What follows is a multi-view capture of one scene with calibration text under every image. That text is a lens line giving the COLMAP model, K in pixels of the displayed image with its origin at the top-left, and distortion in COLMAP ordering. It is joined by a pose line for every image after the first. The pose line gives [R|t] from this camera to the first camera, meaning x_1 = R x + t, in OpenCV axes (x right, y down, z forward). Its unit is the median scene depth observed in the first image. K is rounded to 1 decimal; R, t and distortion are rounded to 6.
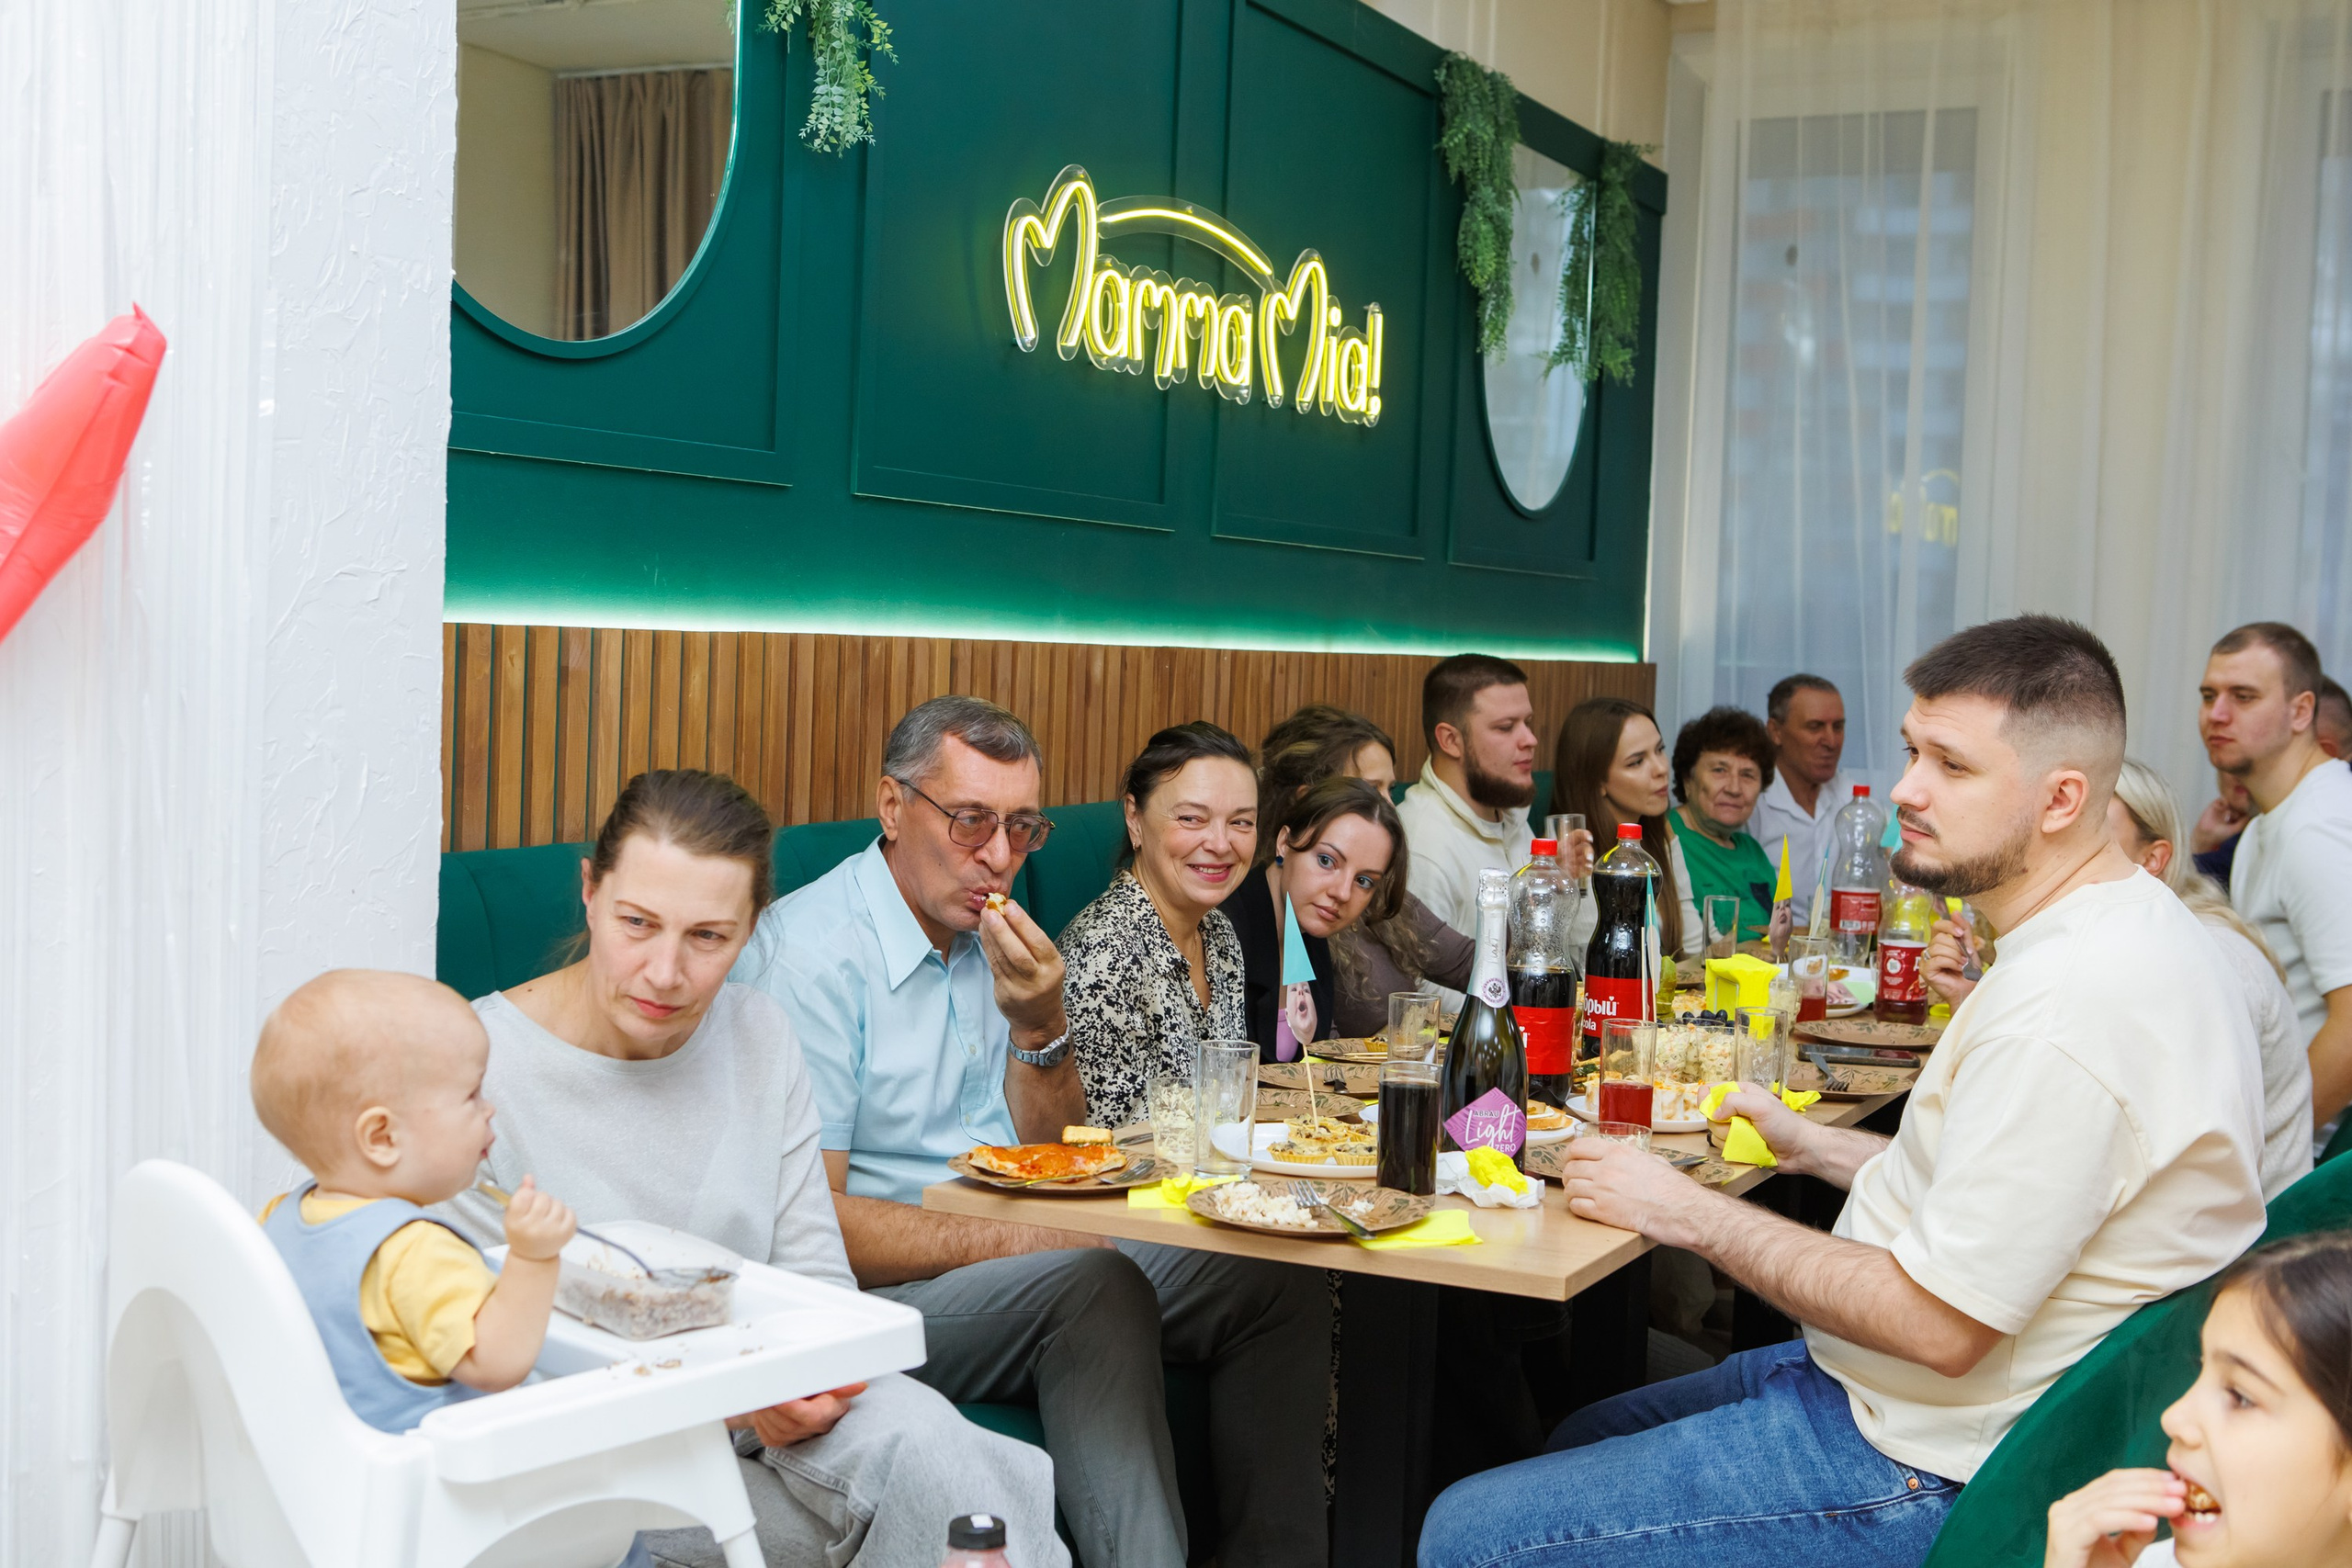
lens RADIAL K [[2772.9, 0, 1183.1], [0, 2772.9, 785.8], [0, 0, 1]] dist [-0.014568, 0.039000]
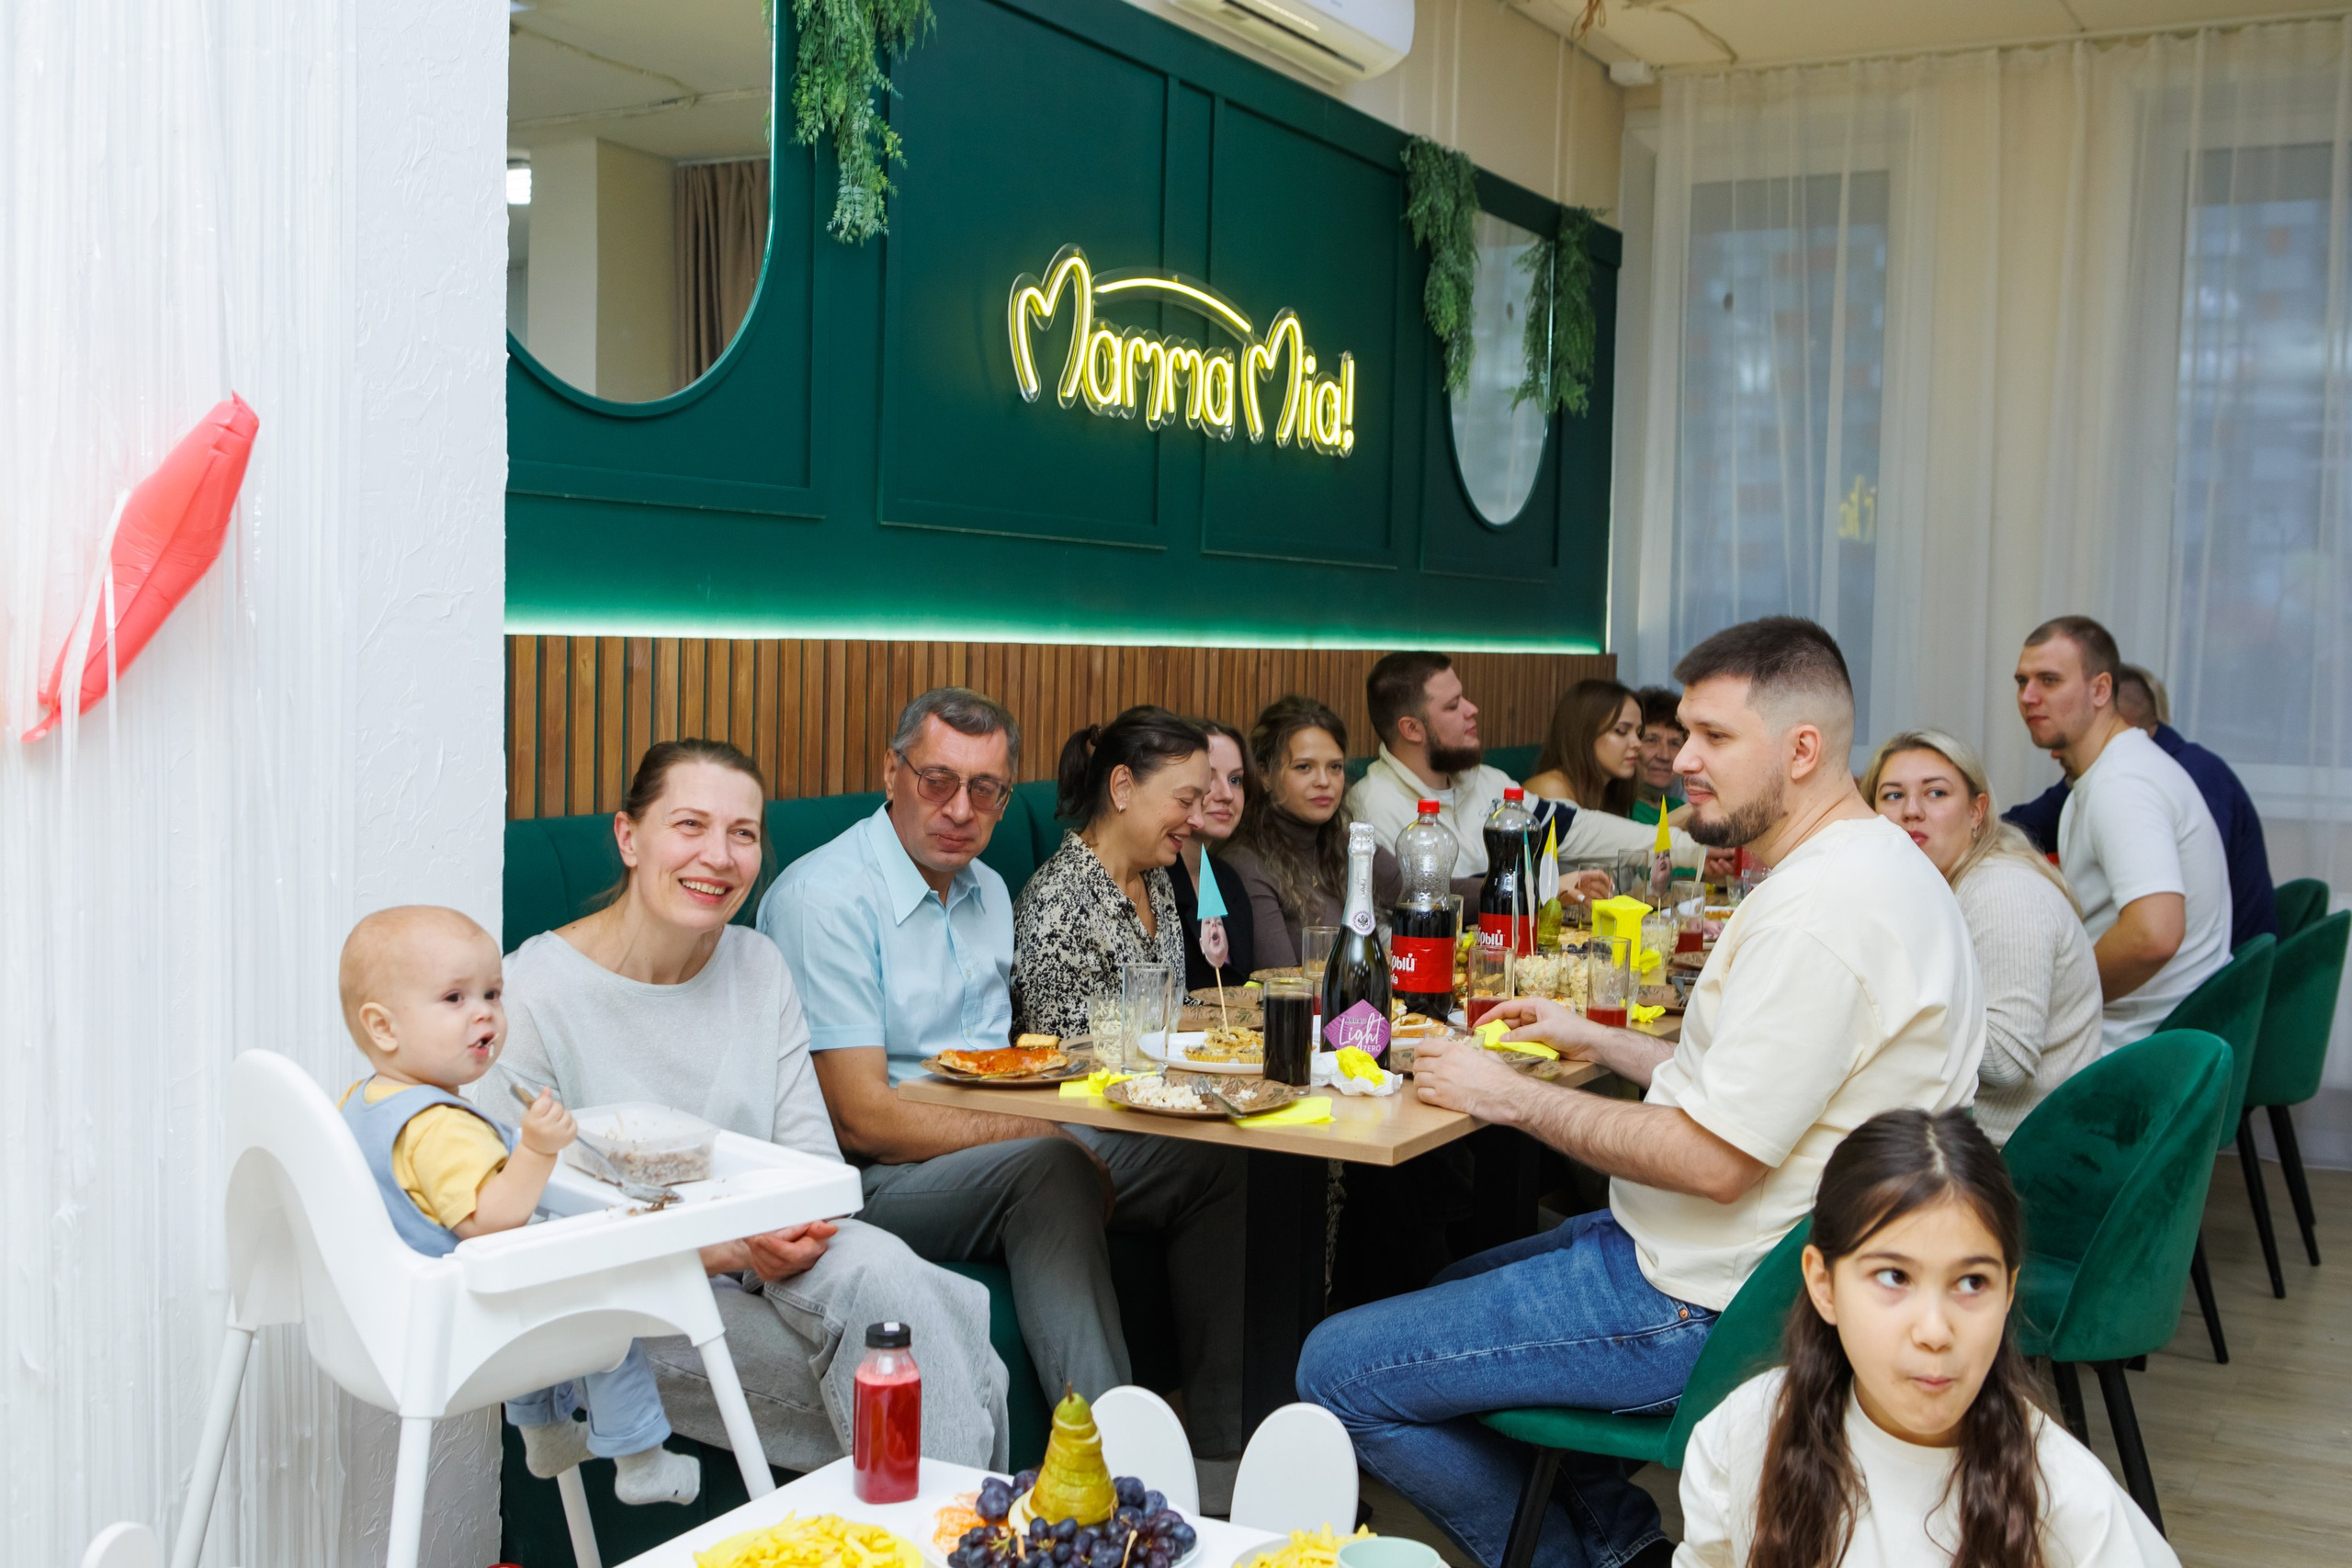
lens RADIAL K [[2453.1, 0, 1178.8], [0, 2453.1, 780.1], [0, 0, 1]] dist [0.004690, -0.017972]
pose [[0.999035, -0.010576, -0.042640, 0.048335], [0.010765, 0.999933, 0.004189, 0.003525], [0.042593, -0.004644, 0.999082, -0.057185]]
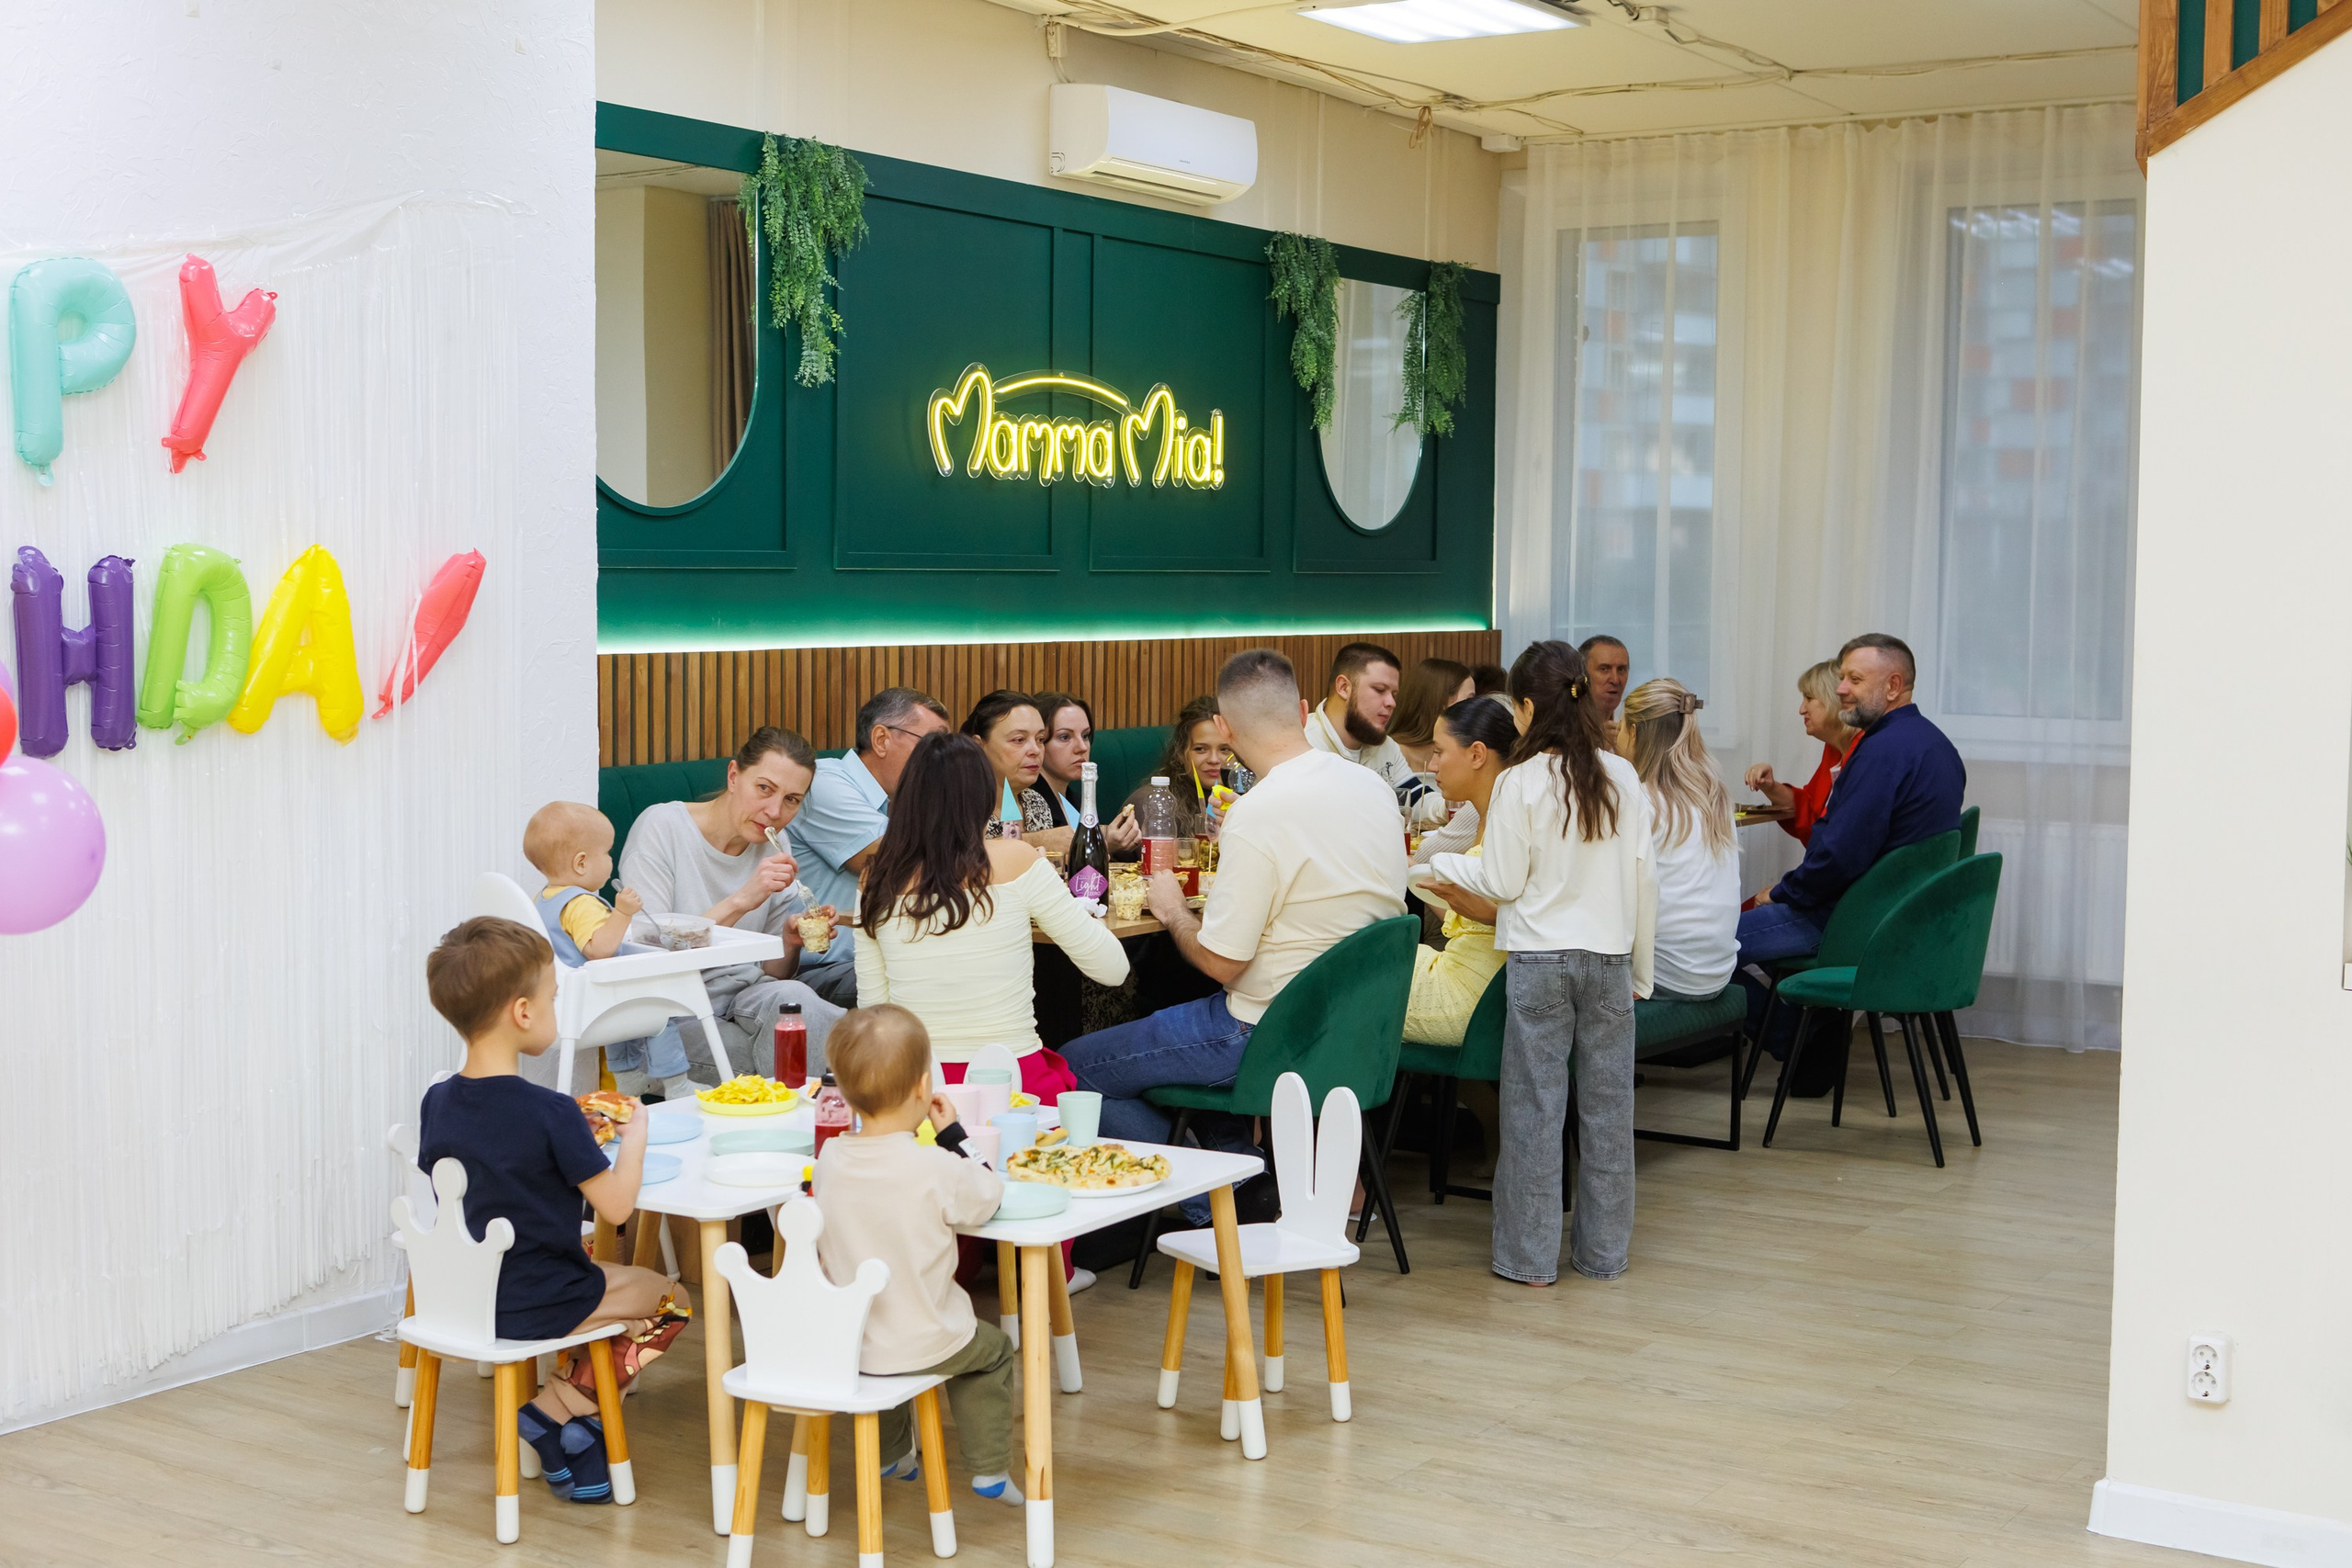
lens RADIAL K [[2981.1, 0, 1170.9], [0, 2981.1, 788.4], [0, 0, 1]] dist [-0.032063, -0.037084]
pose [[0.994315, -0.021828, -0.104215, 0.254163], [0.023747, 0.999570, 0.017200, 0.007853], [0.103794, -0.019577, 0.994406, -0.775917]]
